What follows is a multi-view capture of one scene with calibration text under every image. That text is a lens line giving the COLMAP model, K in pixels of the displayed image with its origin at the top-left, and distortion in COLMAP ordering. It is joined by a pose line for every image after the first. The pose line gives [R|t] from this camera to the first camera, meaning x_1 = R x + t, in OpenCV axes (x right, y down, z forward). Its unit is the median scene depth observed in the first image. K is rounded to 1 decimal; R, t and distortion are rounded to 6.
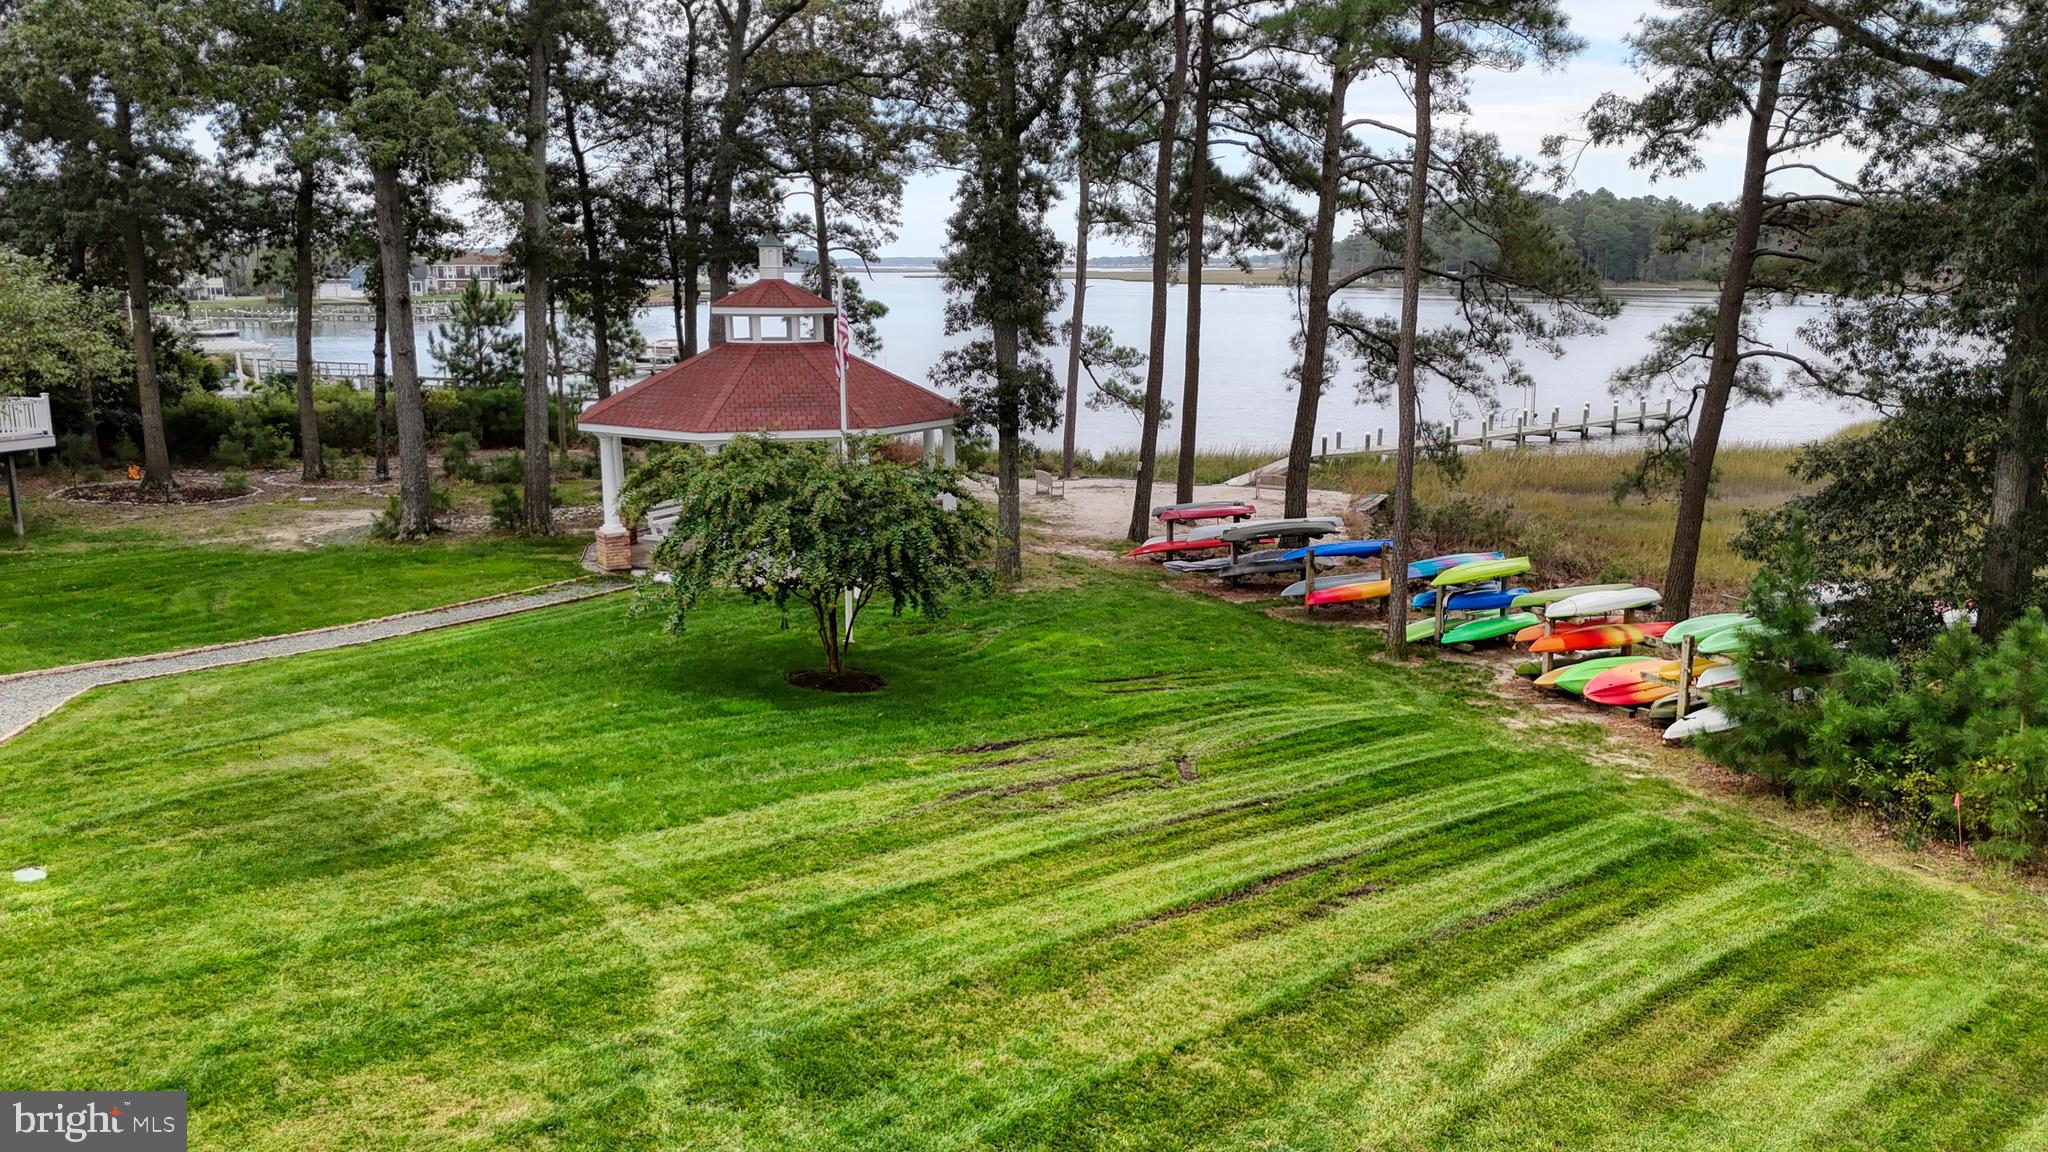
lens RADIAL K [[1432.5, 0, 1038.2], [0, 1432.5, 588.8], [0, 0, 1]] dist [0.007481, -0.002158]
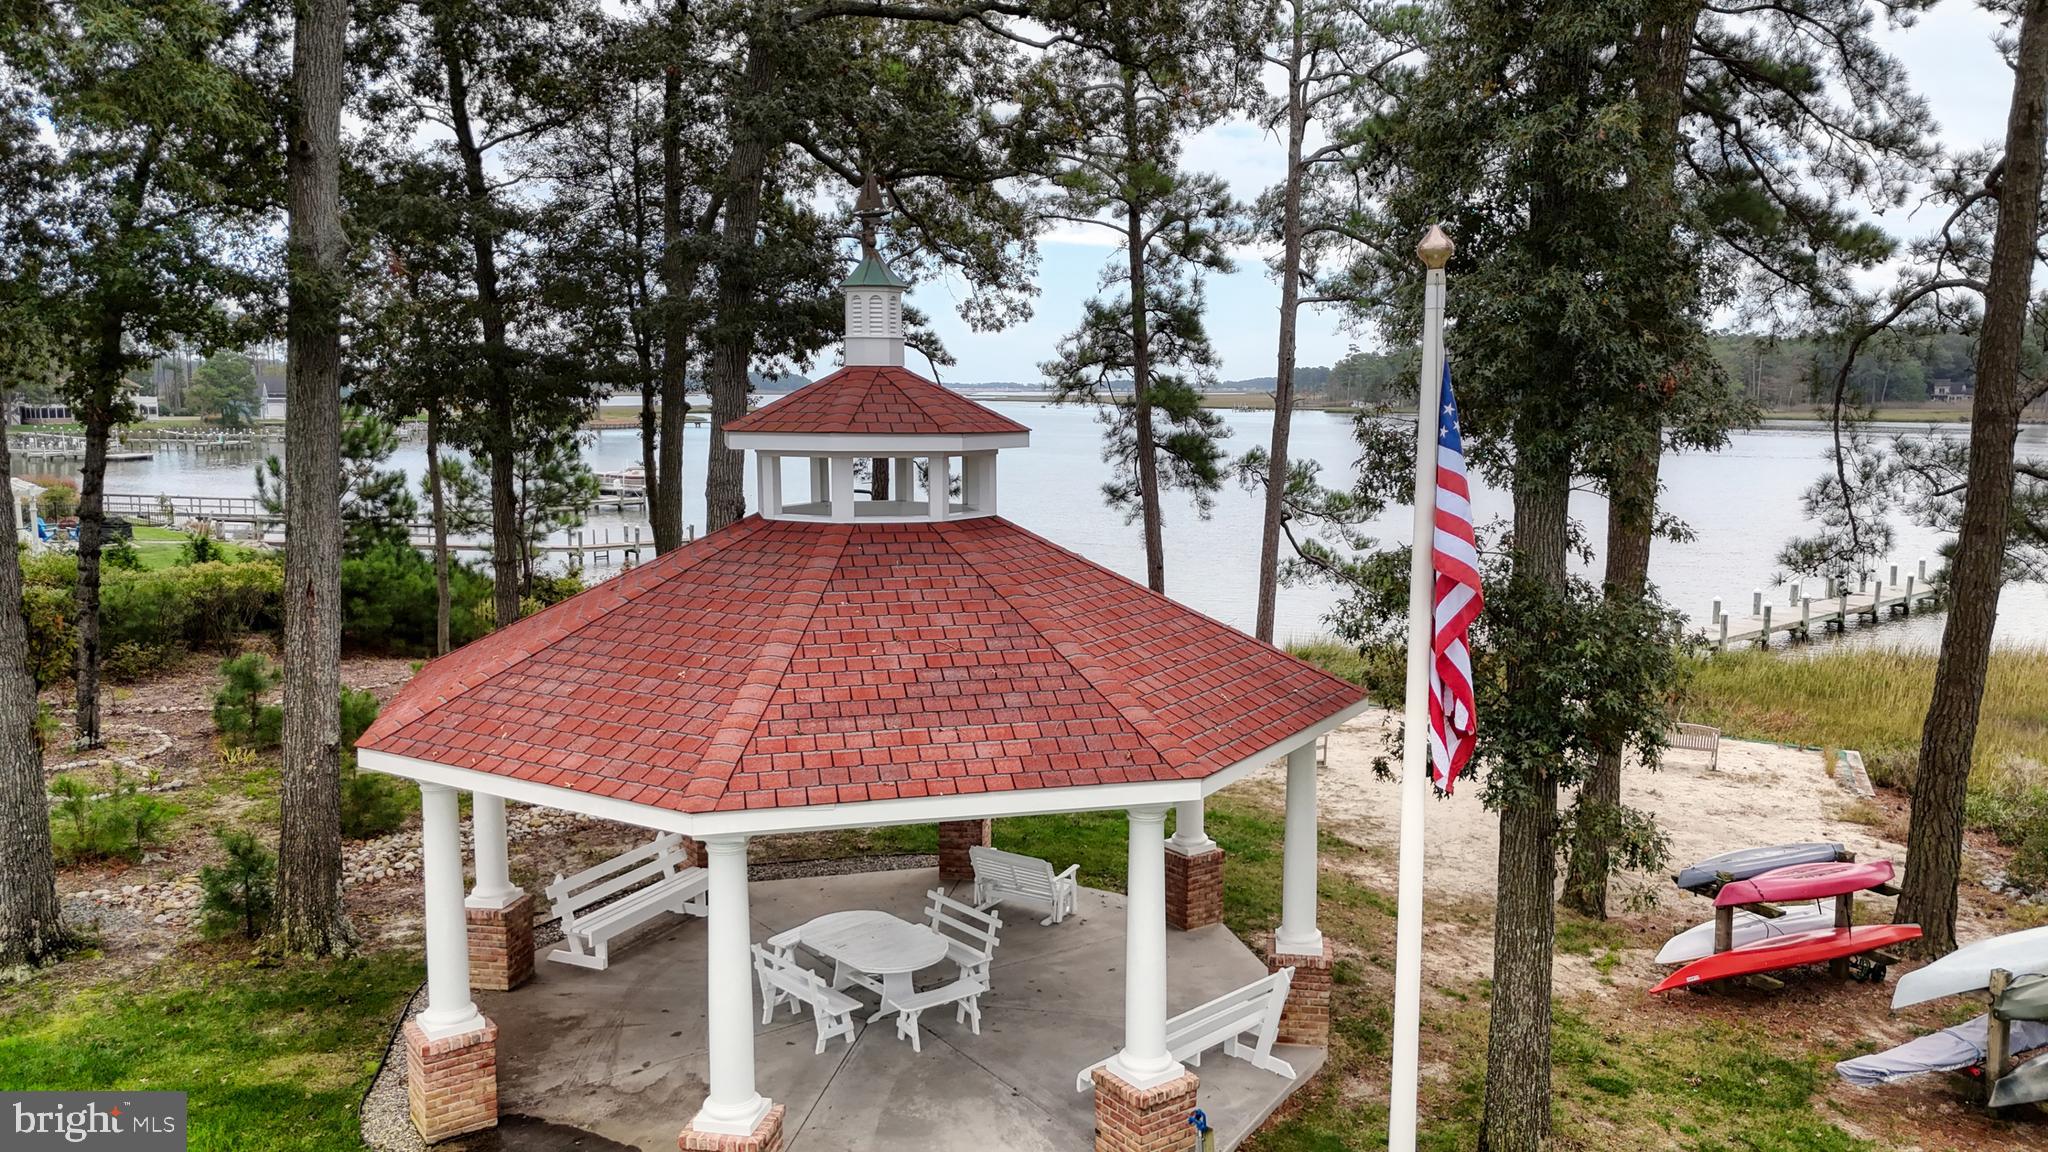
lens RADIAL K [[1432.5, 0, 1017.2], [0, 1432.5, 563.6], [0, 0, 1]] dist [0.007481, -0.002158]
pose [[0.999981, 0.001705, 0.005931, -0.109211], [-0.001100, 0.994924, -0.100623, -0.087831], [-0.006073, 0.100615, 0.994907, 0.442456]]
